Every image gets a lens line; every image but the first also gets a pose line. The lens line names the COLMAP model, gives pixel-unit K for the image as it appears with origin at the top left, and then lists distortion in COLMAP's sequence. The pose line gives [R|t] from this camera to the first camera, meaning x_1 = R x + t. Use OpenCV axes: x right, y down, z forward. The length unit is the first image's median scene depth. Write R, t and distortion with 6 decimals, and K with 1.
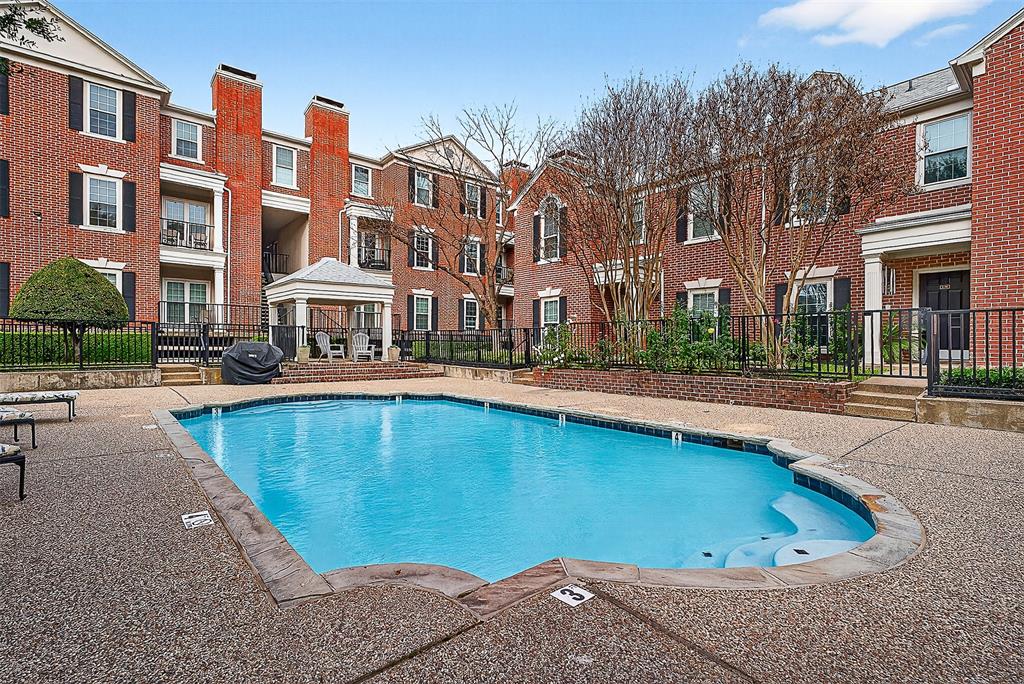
lens RADIAL K [[491.0, 0, 508.4], [0, 491.0, 348.6], [0, 0, 1]] dist [-0.004137, -0.000132]
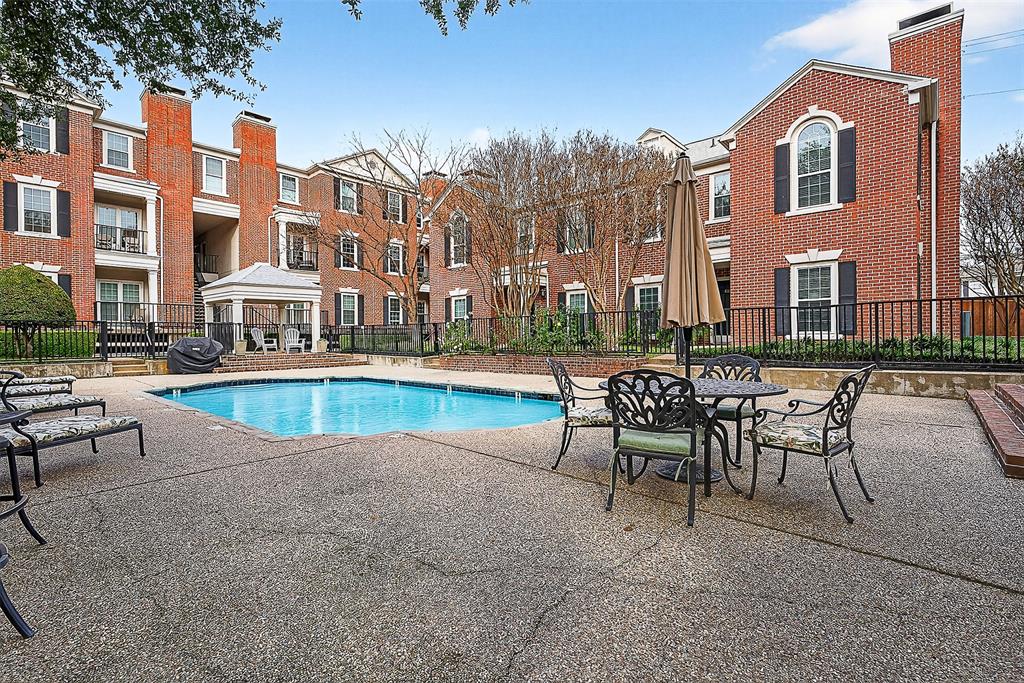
lens RADIAL K [[491.0, 0, 513.3], [0, 491.0, 340.1], [0, 0, 1]] dist [-0.004137, -0.000132]
pose [[0.990042, -0.015952, 0.139862, 0.048987], [0.016093, 0.999870, 0.000120, 0.003591], [-0.139846, 0.002132, 0.990171, -0.199987]]
